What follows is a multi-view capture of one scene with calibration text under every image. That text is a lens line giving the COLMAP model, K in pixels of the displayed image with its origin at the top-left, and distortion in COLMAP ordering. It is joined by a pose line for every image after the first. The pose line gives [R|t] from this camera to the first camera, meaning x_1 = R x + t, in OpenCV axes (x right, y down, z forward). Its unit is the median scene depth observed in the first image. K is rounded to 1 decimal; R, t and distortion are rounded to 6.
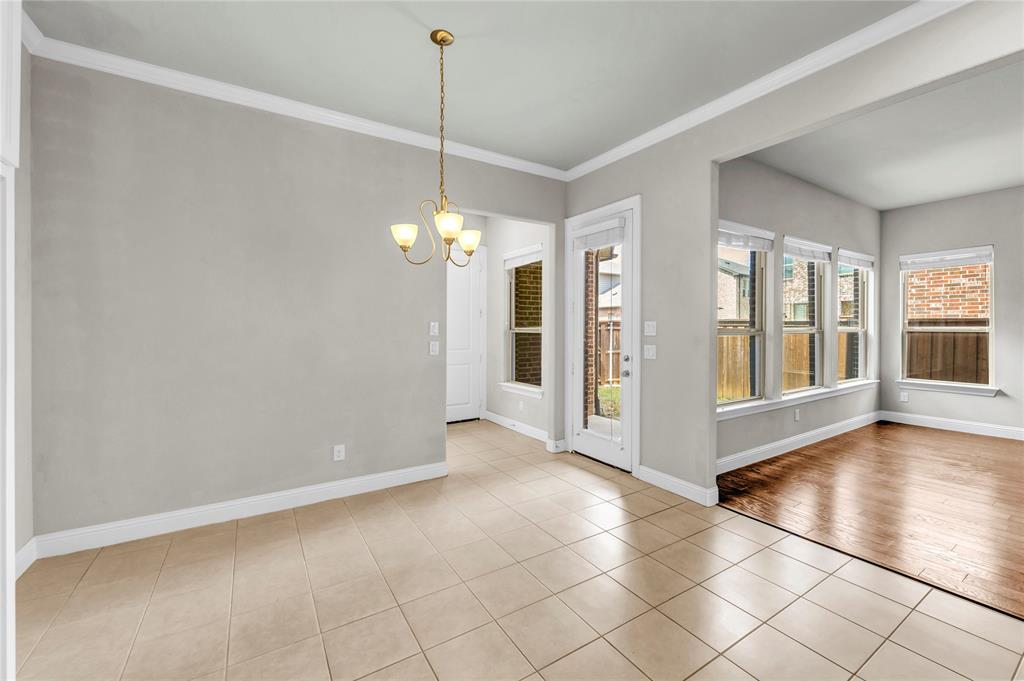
lens RADIAL K [[411.3, 0, 516.7], [0, 411.3, 337.5], [0, 0, 1]] dist [-0.001734, -0.000014]
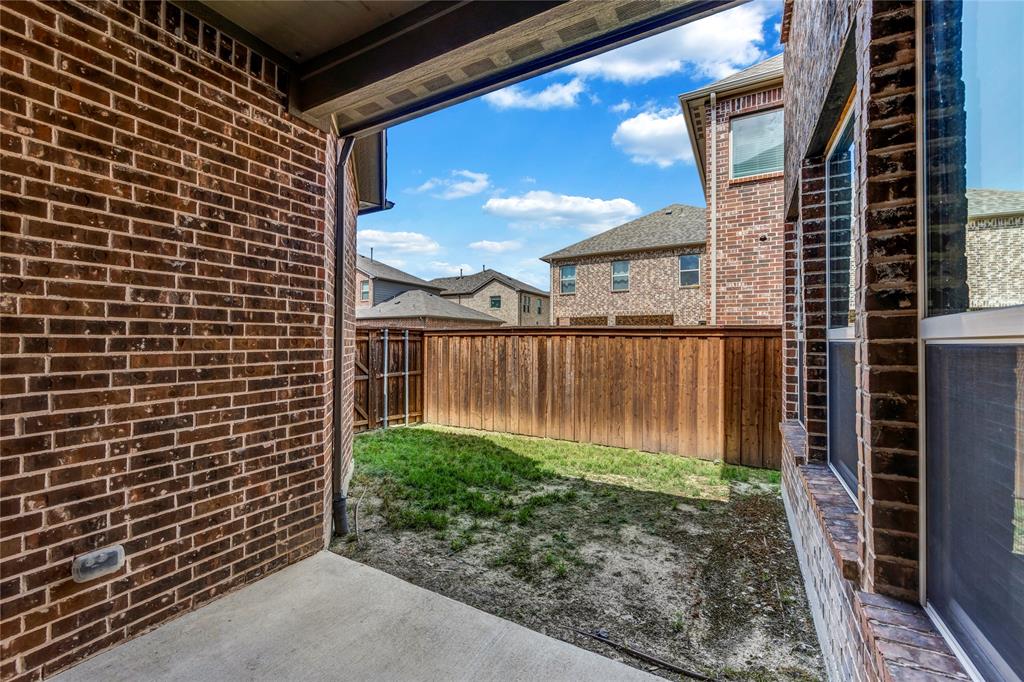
lens RADIAL K [[411.3, 0, 516.7], [0, 411.3, 338.0], [0, 0, 1]] dist [-0.001734, -0.000014]
pose [[0.871718, 0.009416, 0.489918, 0.135068], [0.006929, 0.999479, -0.031538, -0.002217], [-0.489959, 0.030887, 0.871198, 0.493179]]
